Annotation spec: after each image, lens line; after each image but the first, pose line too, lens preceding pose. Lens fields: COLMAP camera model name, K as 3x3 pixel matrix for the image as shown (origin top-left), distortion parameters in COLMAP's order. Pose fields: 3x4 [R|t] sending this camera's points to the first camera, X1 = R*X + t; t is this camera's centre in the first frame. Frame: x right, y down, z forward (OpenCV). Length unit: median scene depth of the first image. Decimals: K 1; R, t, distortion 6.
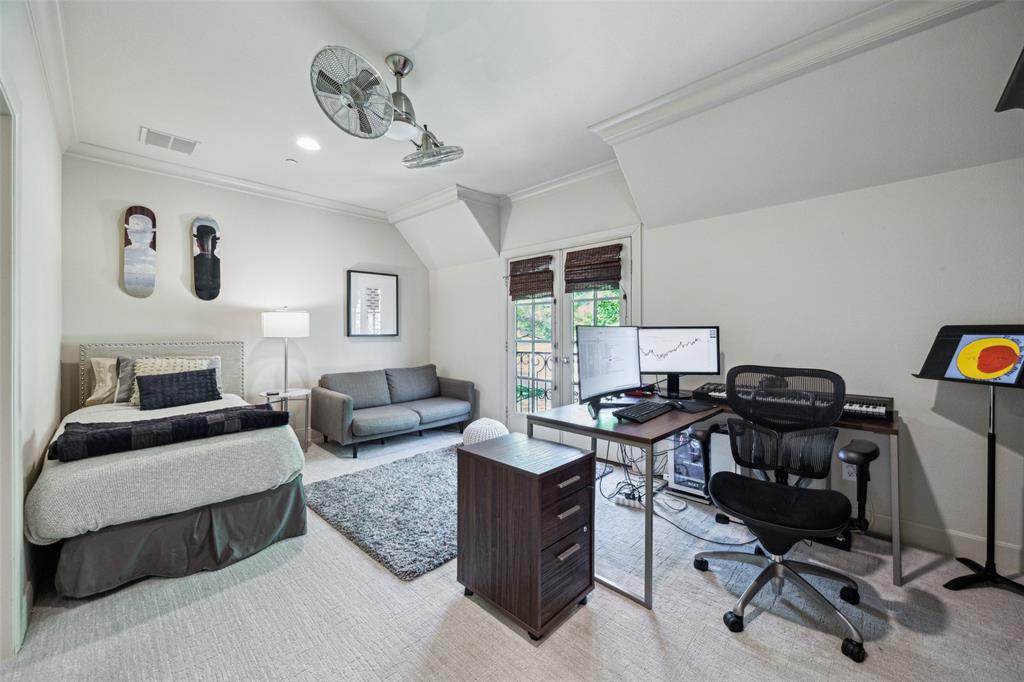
lens RADIAL K [[391.4, 0, 509.9], [0, 391.4, 338.9], [0, 0, 1]] dist [-0.004136, 0.000290]
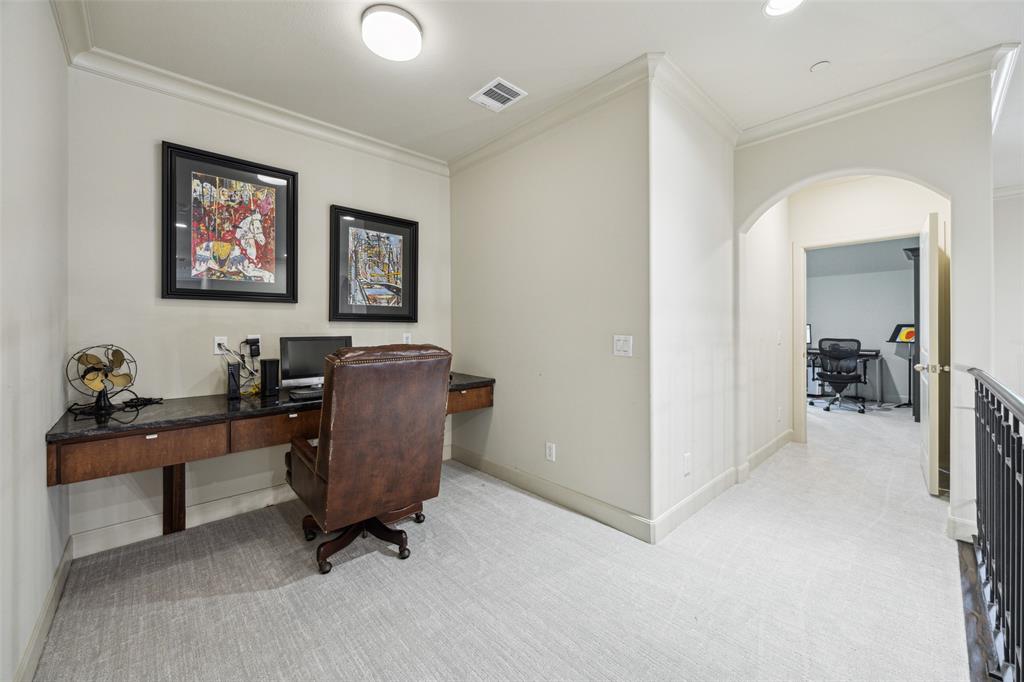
lens RADIAL K [[391.4, 0, 514.1], [0, 391.4, 331.4], [0, 0, 1]] dist [-0.004136, 0.000290]
pose [[0.998643, 0.001629, -0.052060, -1.701506], [-0.001277, 0.999976, 0.006805, 0.005518], [0.052070, -0.006730, 0.998621, -2.195238]]
